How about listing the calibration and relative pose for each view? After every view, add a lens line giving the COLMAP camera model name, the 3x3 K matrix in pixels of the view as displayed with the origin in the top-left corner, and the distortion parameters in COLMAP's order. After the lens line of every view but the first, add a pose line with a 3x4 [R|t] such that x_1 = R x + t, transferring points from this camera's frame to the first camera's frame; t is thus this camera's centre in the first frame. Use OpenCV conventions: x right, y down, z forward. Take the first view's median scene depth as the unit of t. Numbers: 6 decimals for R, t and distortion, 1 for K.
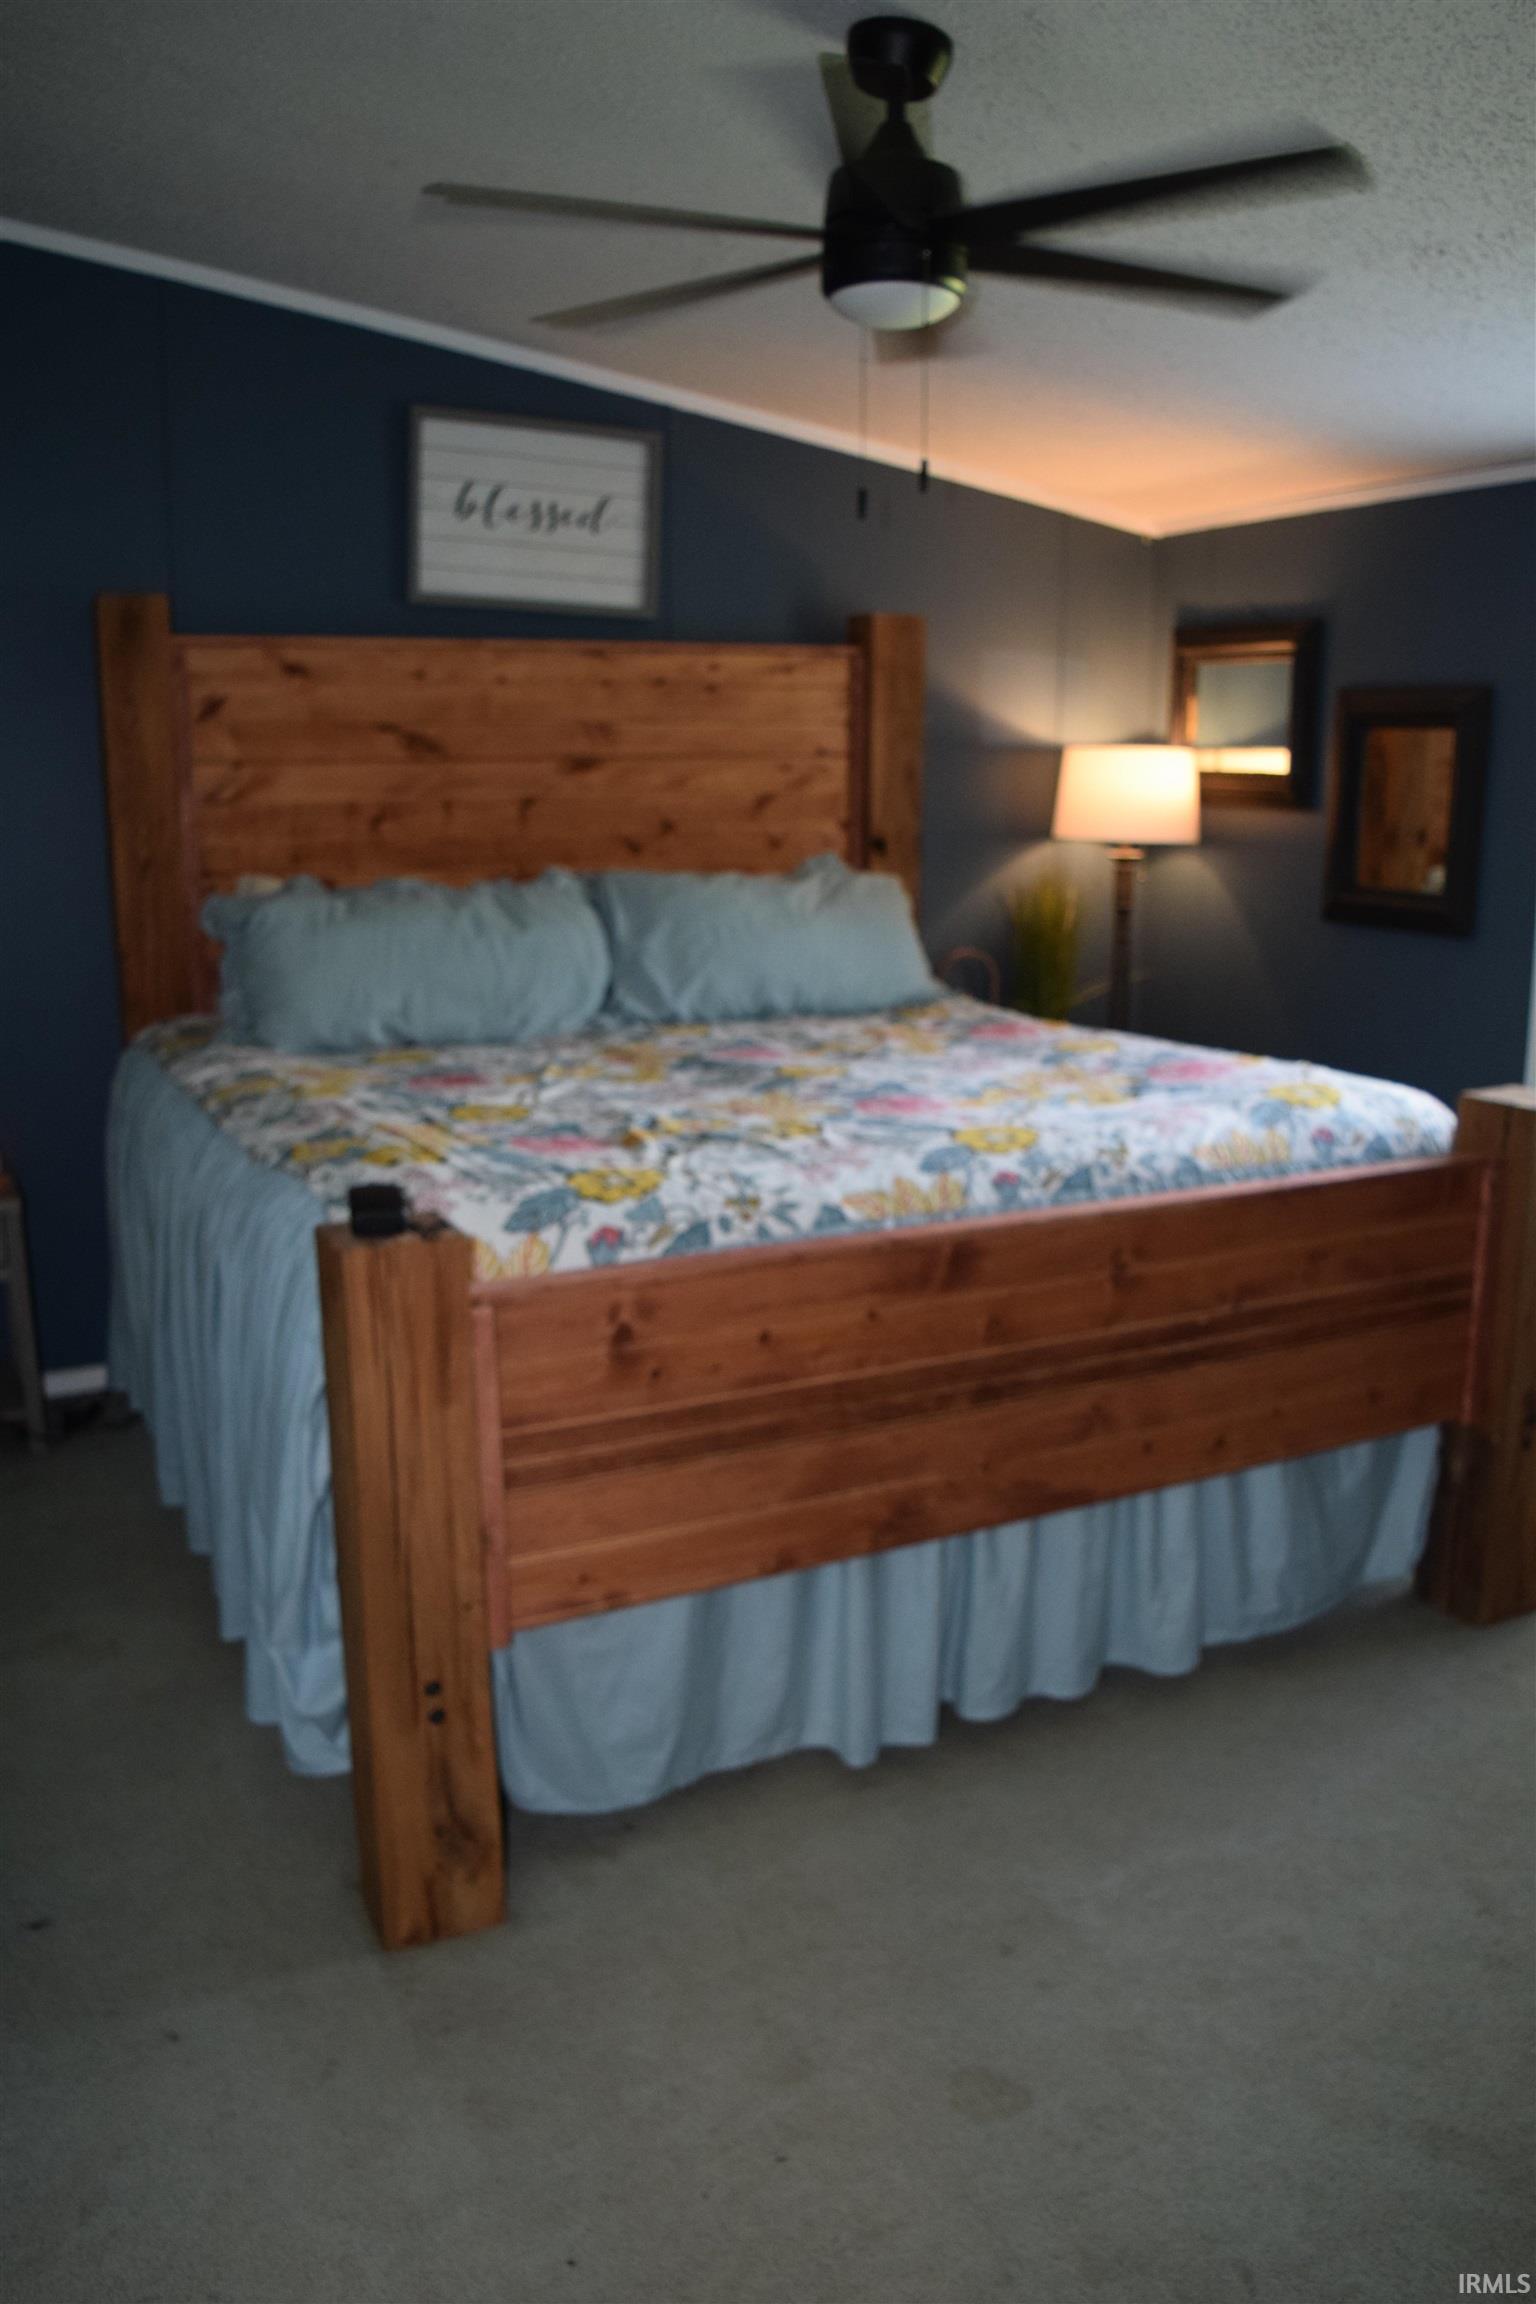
lens RADIAL K [[1829.7, 0, 780.0], [0, 1829.7, 1143.6], [0, 0, 1]] dist [-0.082808, 0.015450]
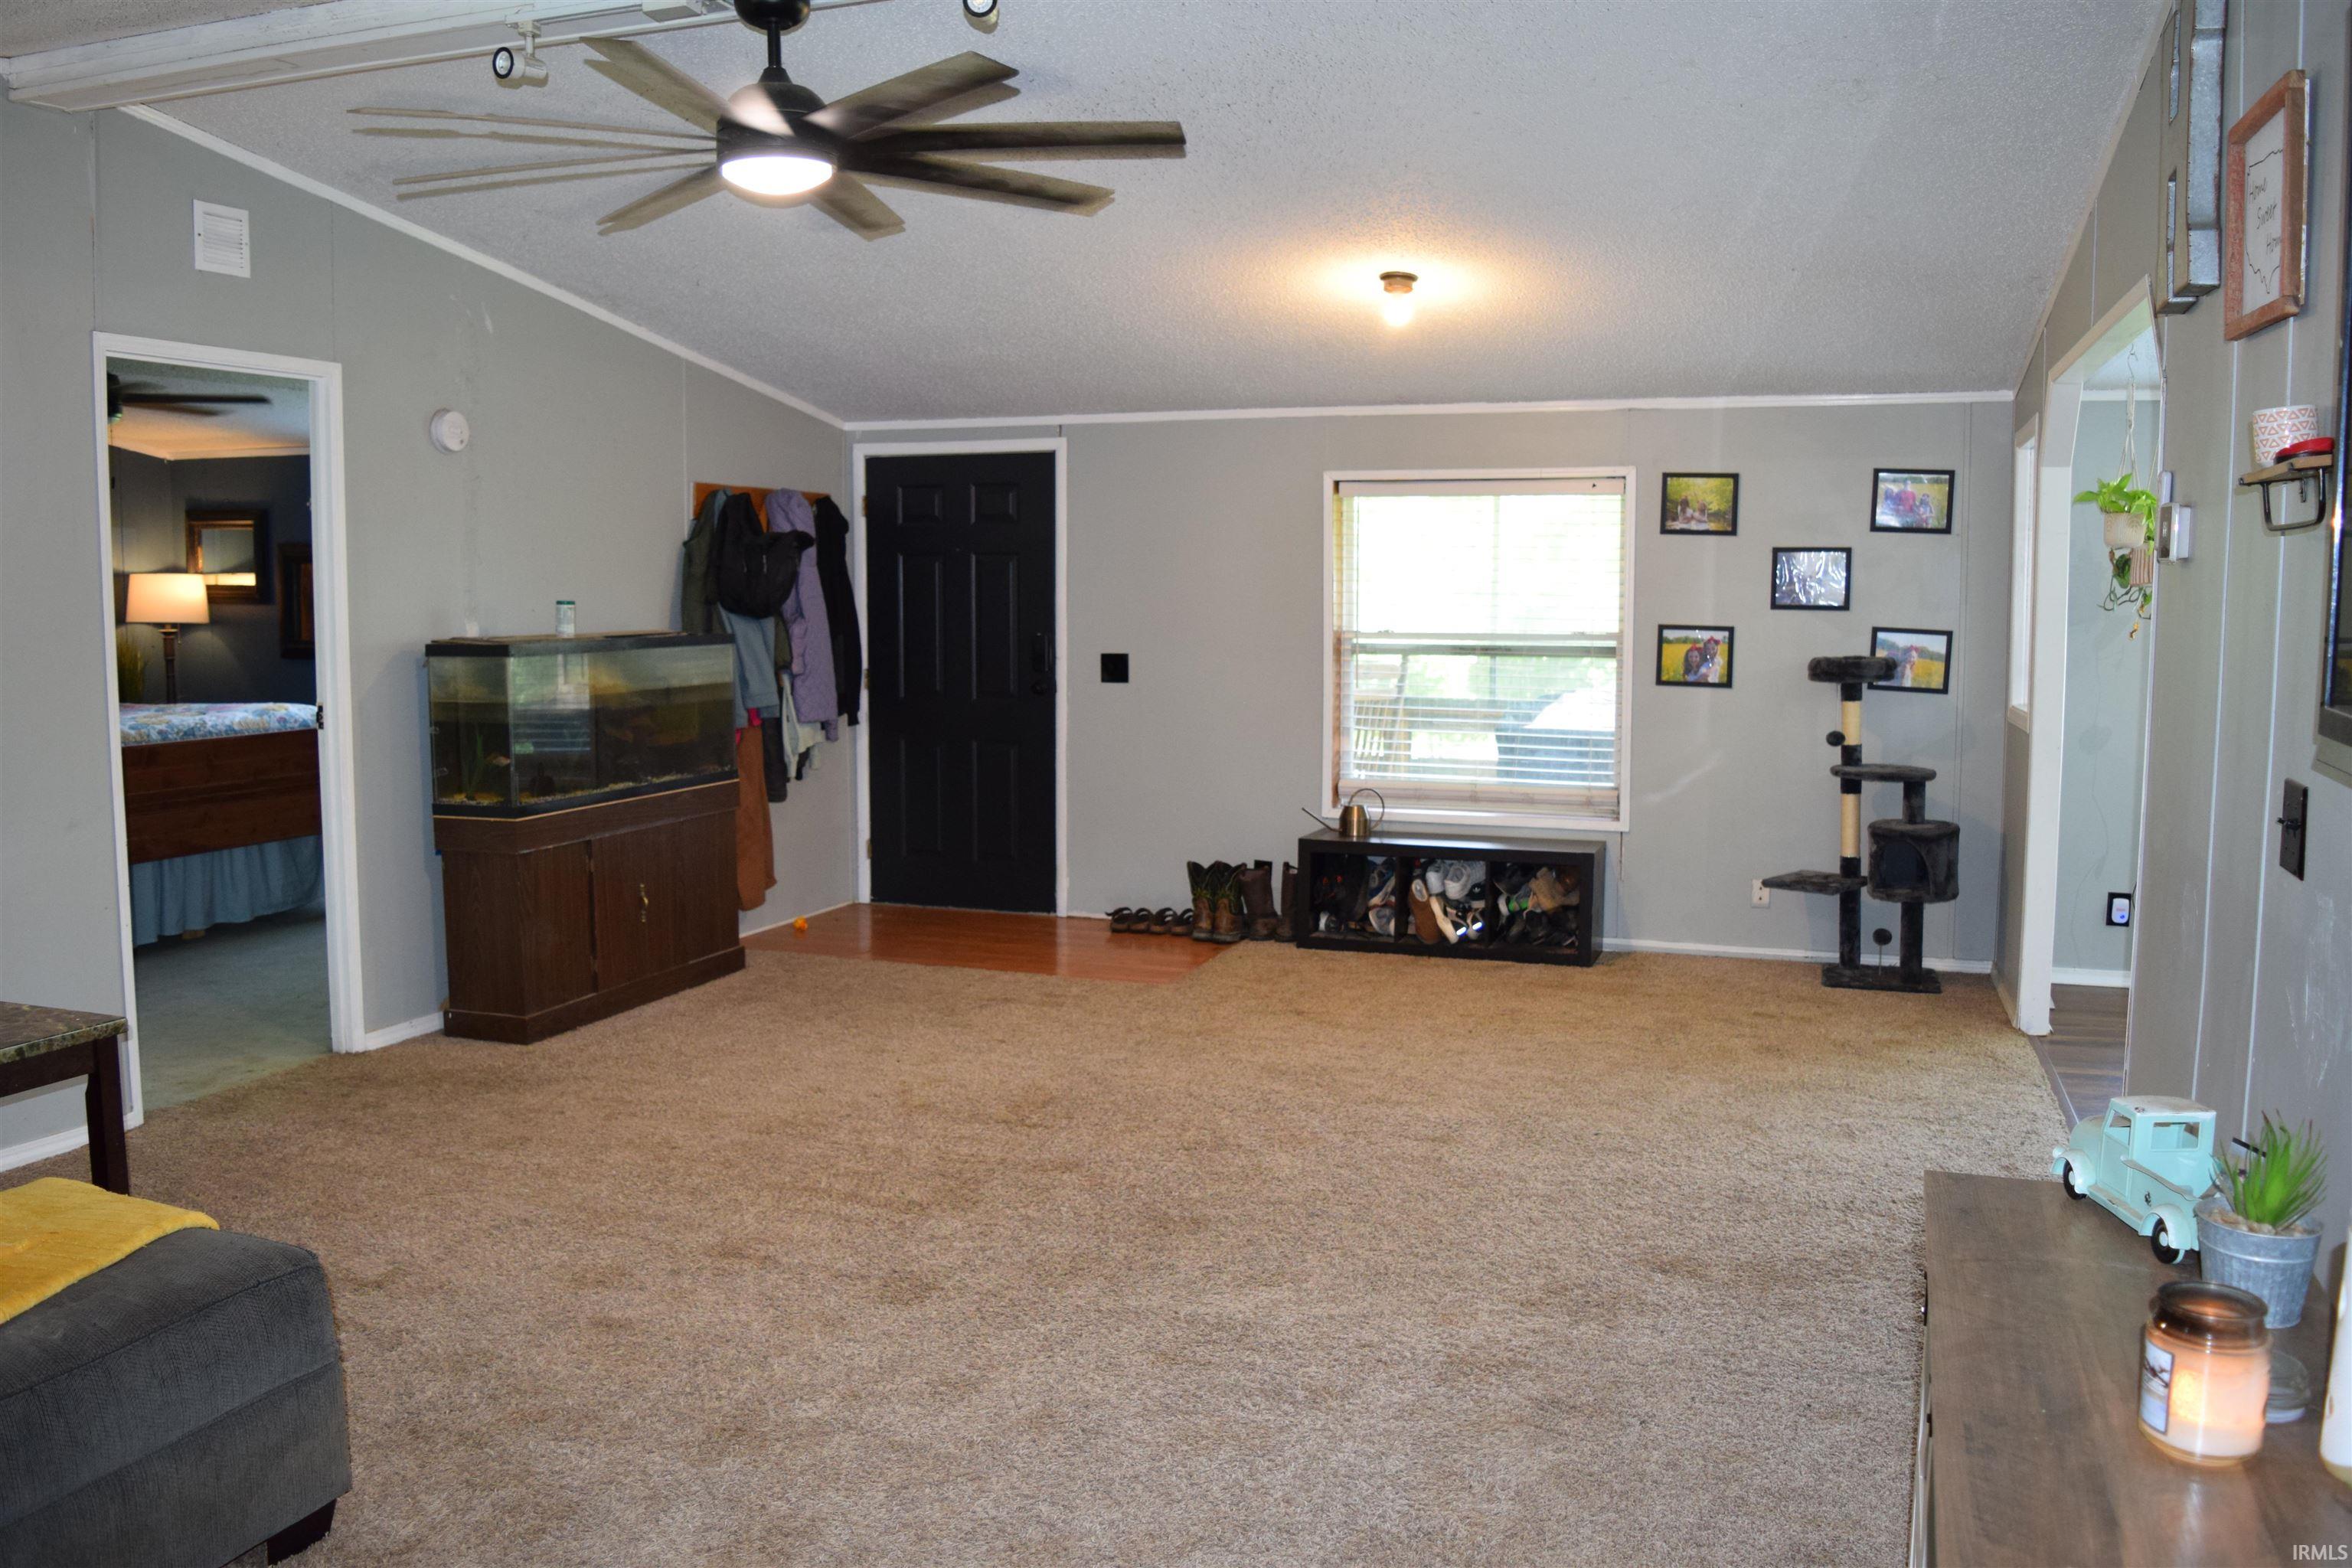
lens RADIAL K [[1867.8, 0, 1169.6], [0, 1867.8, 767.5], [0, 0, 1]] dist [-0.082808, 0.015450]
pose [[0.745714, -0.063744, 0.663210, -0.320972], [0.131928, 0.989831, -0.053202, 0.236036], [-0.653074, 0.127170, 0.746540, -1.147222]]
